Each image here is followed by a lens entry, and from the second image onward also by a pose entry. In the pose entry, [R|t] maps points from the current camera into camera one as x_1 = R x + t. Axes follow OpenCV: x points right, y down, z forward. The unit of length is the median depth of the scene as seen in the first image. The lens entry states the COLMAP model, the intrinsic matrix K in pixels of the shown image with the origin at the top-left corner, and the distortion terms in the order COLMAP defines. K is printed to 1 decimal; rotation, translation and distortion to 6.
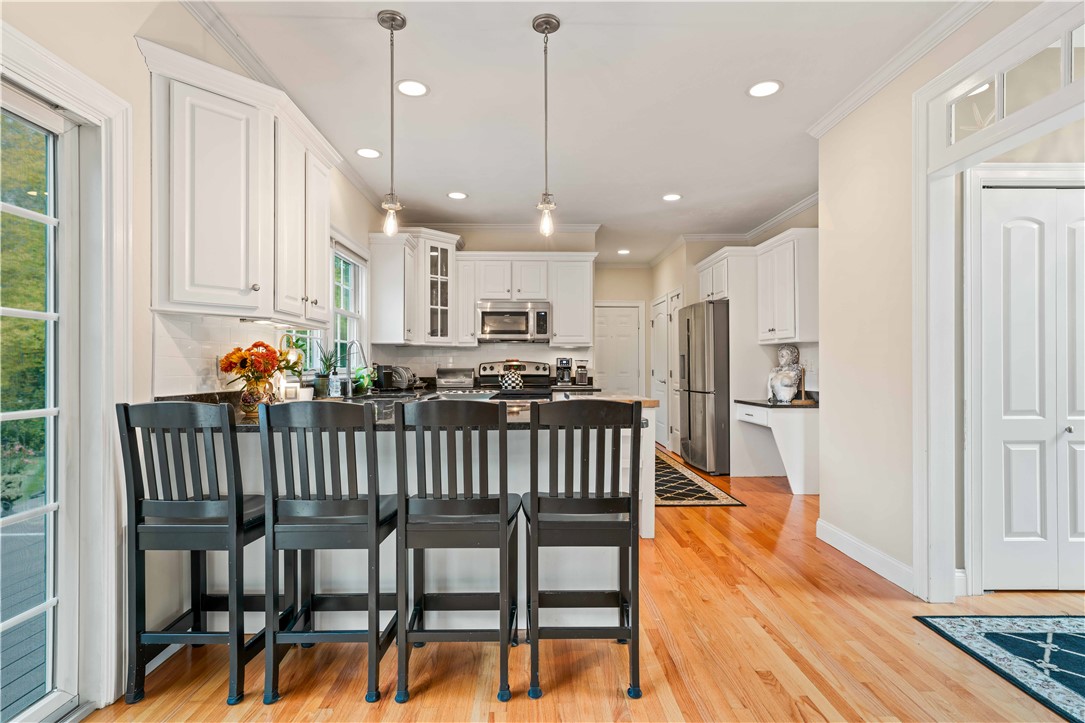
lens RADIAL K [[561.7, 0, 542.5], [0, 561.7, 361.5], [0, 0, 1]] dist [0.000108, 0.000001]
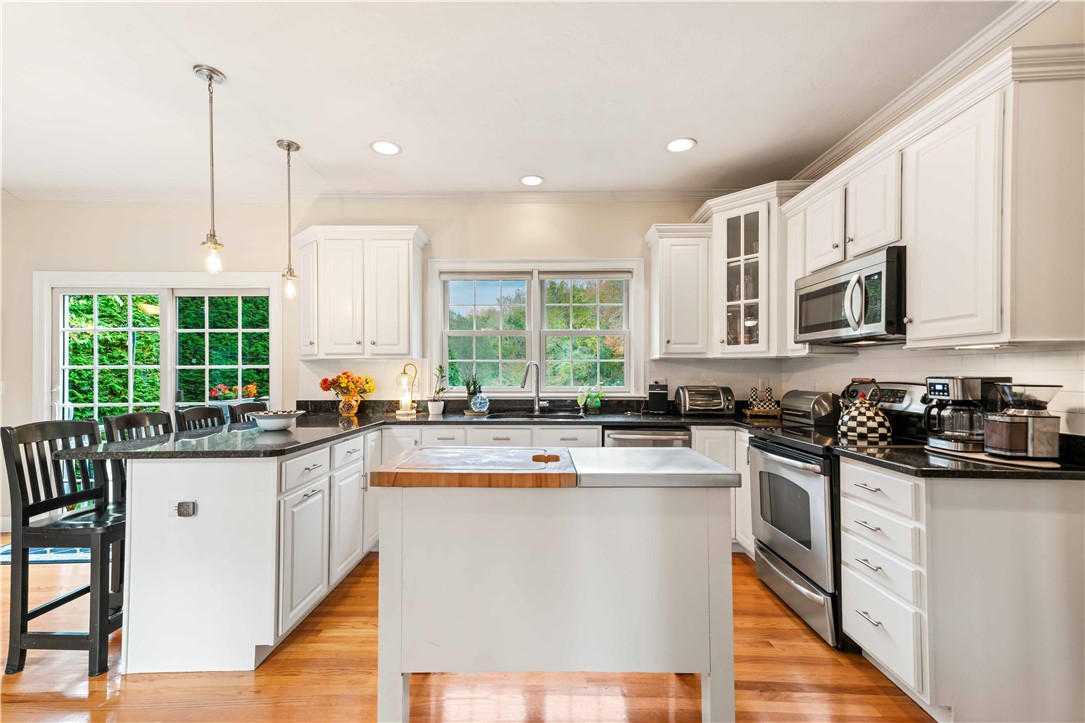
lens RADIAL K [[495.9, 0, 542.5], [0, 495.9, 361.5], [0, 0, 1]] dist [-0.000026, 0.000000]
pose [[-0.028410, -0.021005, -0.999376, 0.426446], [0.007472, 0.999747, -0.021225, -0.013238], [0.999568, -0.008070, -0.028246, 0.772811]]
